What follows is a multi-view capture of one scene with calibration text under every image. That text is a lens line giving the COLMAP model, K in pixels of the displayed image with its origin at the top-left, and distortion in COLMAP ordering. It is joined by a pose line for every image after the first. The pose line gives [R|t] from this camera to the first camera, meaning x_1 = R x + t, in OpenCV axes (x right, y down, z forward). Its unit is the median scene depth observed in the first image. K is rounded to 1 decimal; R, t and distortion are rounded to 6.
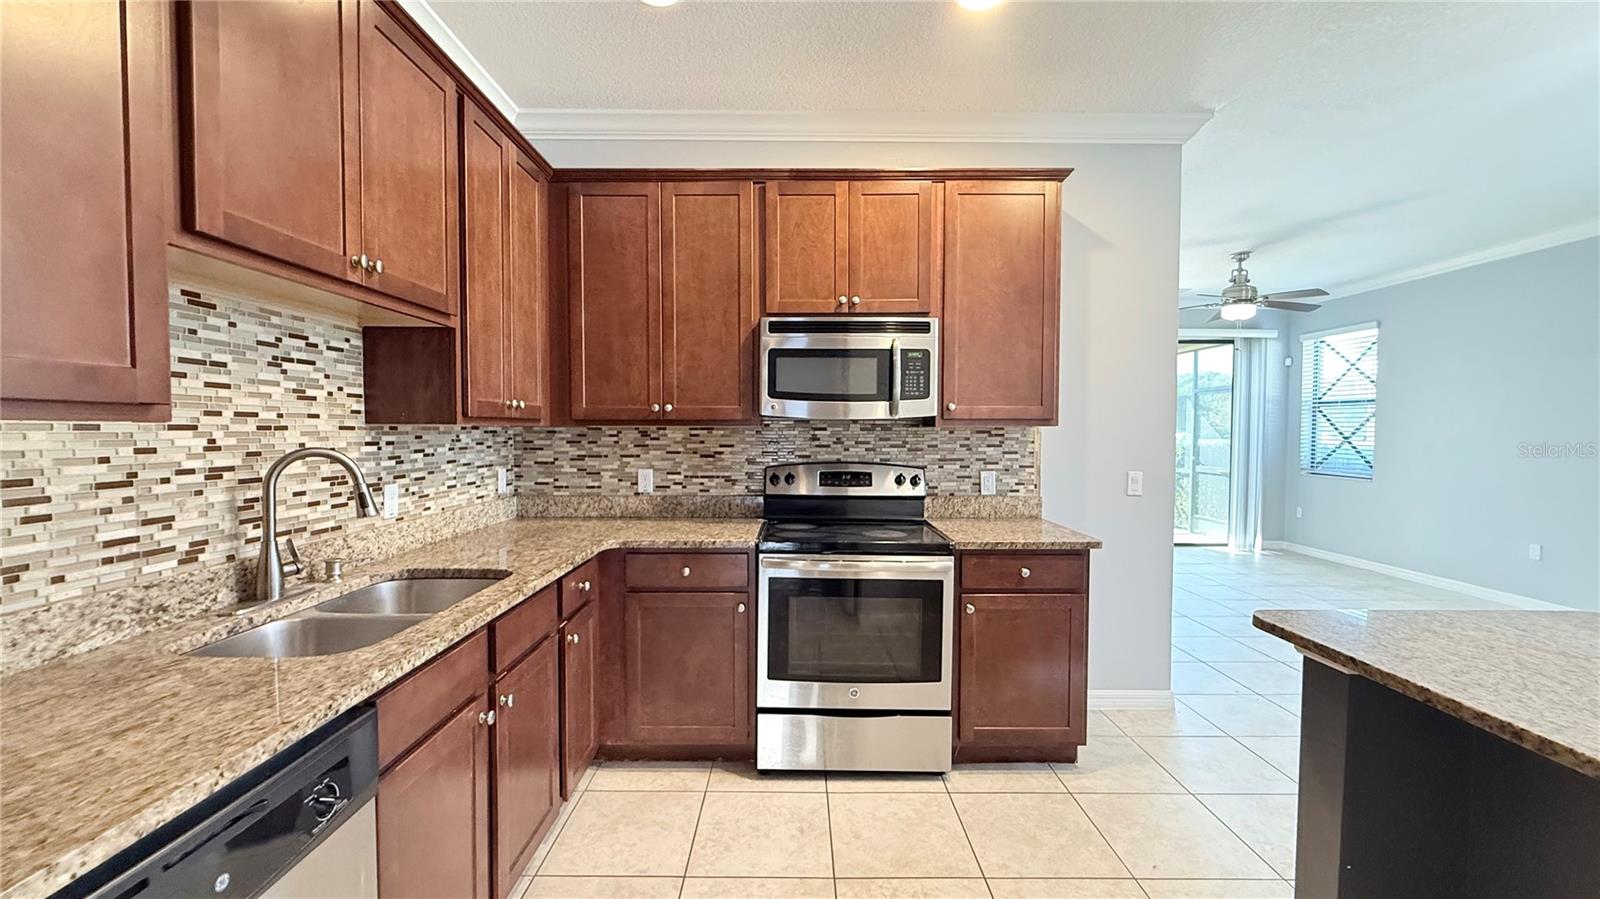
lens RADIAL K [[639.4, 0, 794.6], [0, 639.4, 448.9], [0, 0, 1]] dist [-0.001335, 0.000380]
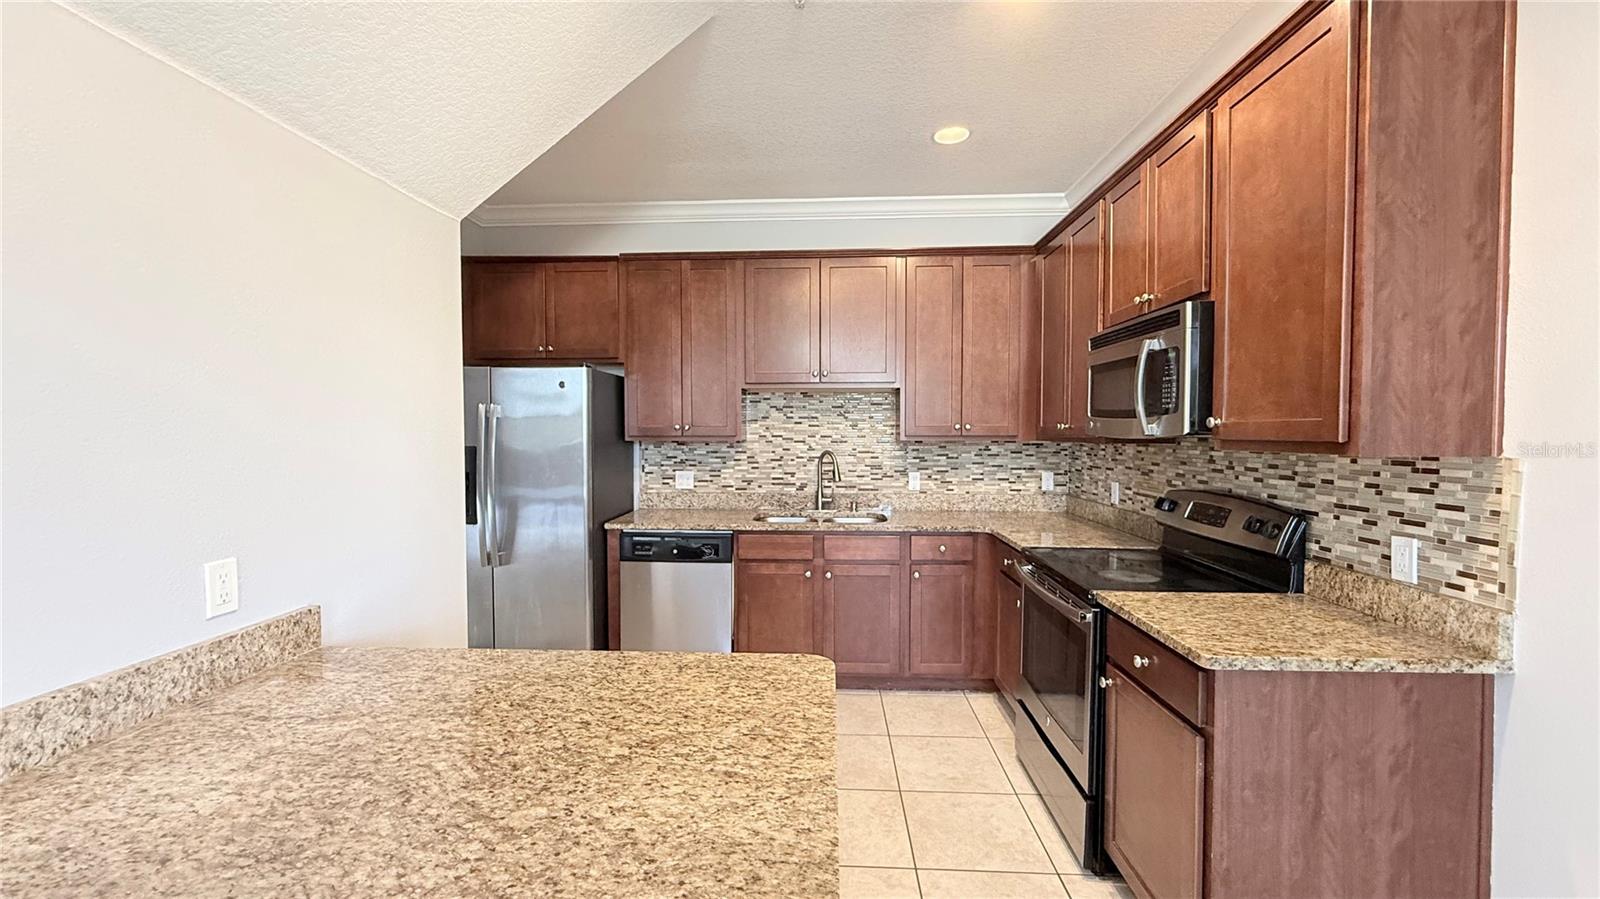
lens RADIAL K [[639.4, 0, 794.6], [0, 639.4, 448.9], [0, 0, 1]] dist [-0.001335, 0.000380]
pose [[-0.051319, 0.027472, -0.998304, 0.956386], [-0.030671, 0.999107, 0.029071, -0.042807], [0.998211, 0.032111, -0.050431, 0.579358]]
